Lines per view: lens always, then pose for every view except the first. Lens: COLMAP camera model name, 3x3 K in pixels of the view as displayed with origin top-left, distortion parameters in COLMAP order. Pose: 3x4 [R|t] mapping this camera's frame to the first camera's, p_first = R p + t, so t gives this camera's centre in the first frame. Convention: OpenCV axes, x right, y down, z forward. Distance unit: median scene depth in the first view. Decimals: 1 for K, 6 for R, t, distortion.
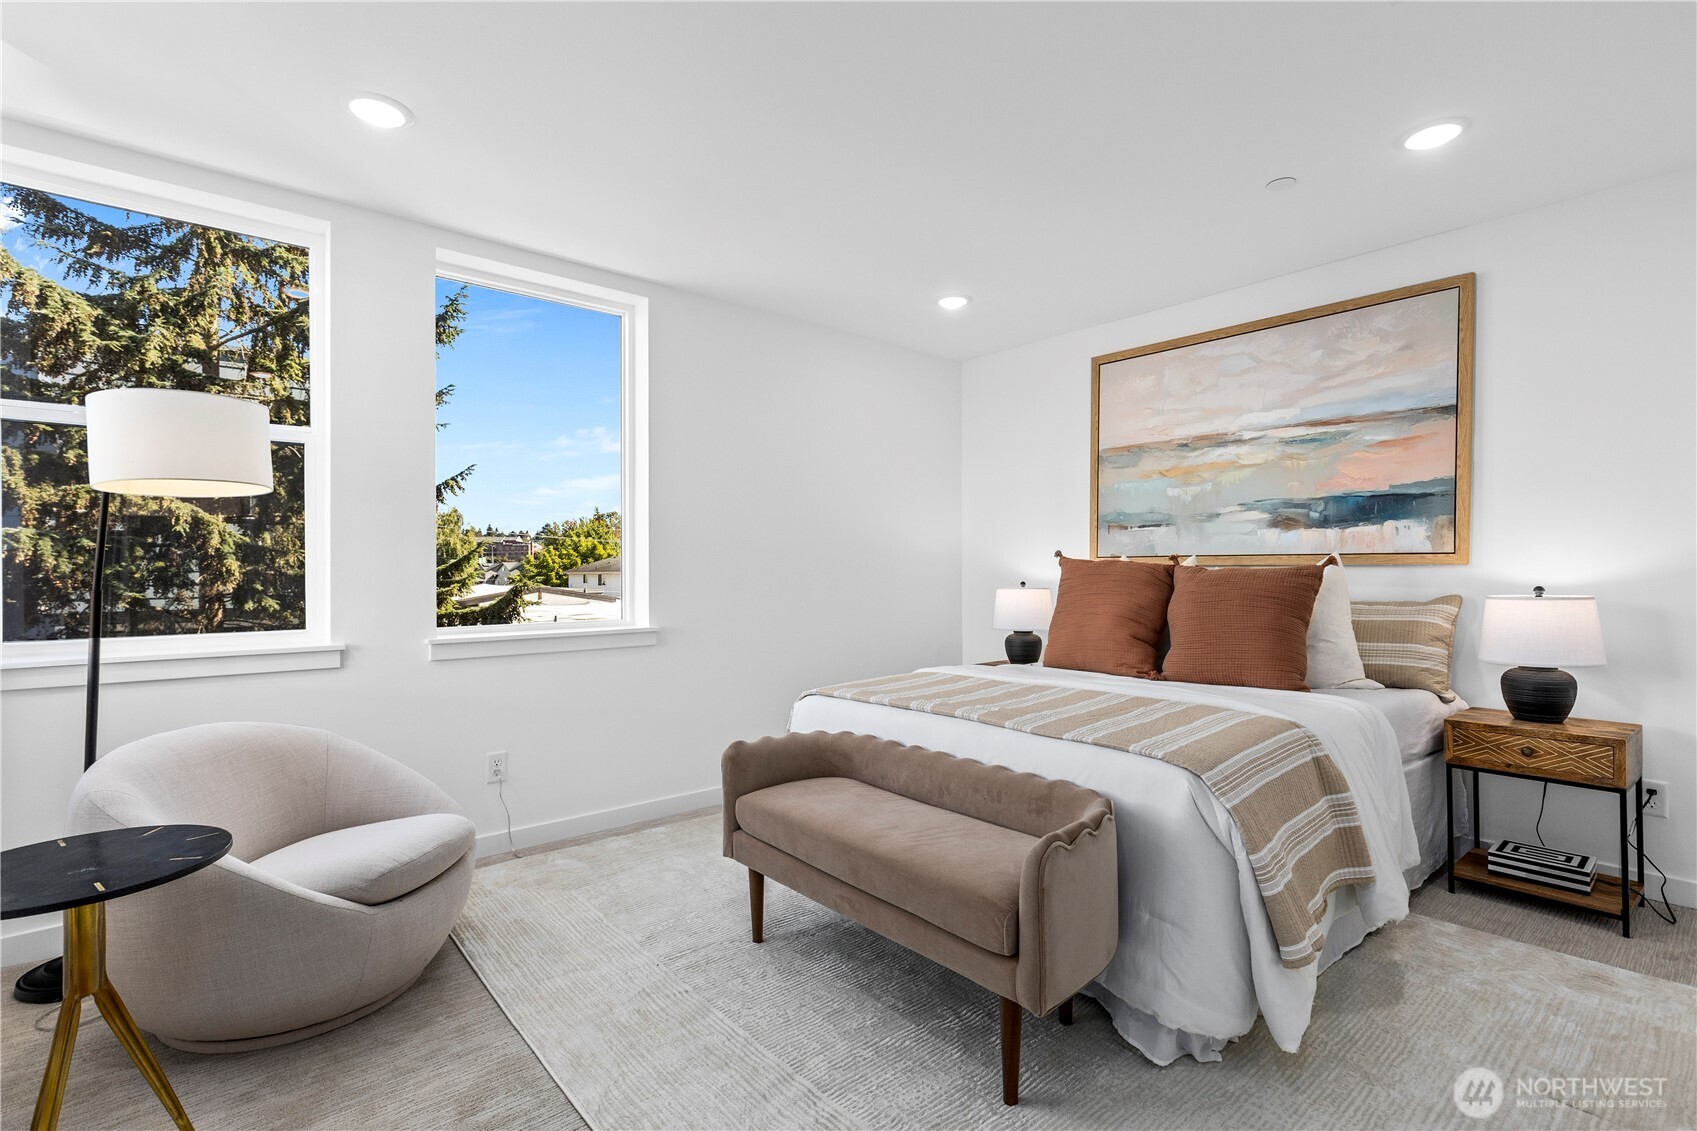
lens RADIAL K [[826.3, 0, 848.5], [0, 826.3, 565.5], [0, 0, 1]] dist [0.027274, -0.000086]
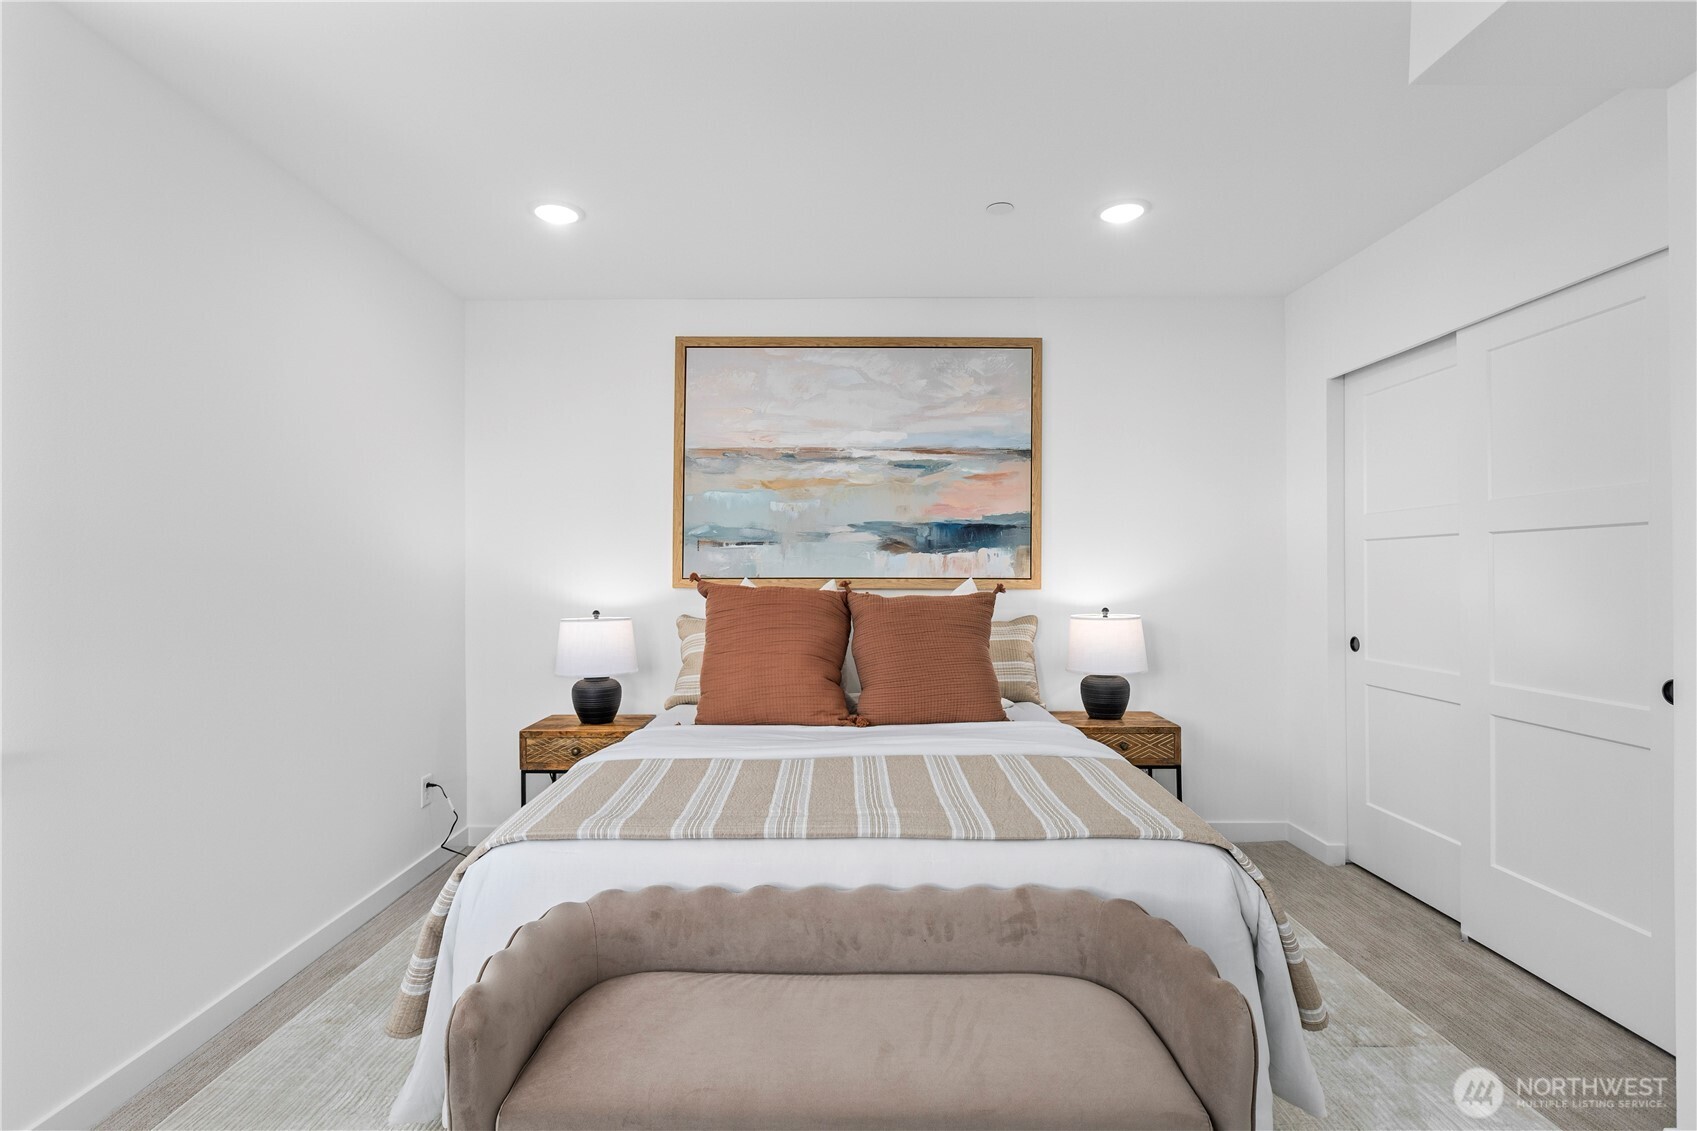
lens RADIAL K [[854.4, 0, 848.5], [0, 854.4, 565.5], [0, 0, 1]] dist [-0.000908, -0.000164]
pose [[0.643904, 0.004863, 0.765091, -0.300138], [-0.003890, 0.999988, -0.003083, -0.025577], [-0.765096, -0.000991, 0.643915, 0.395864]]
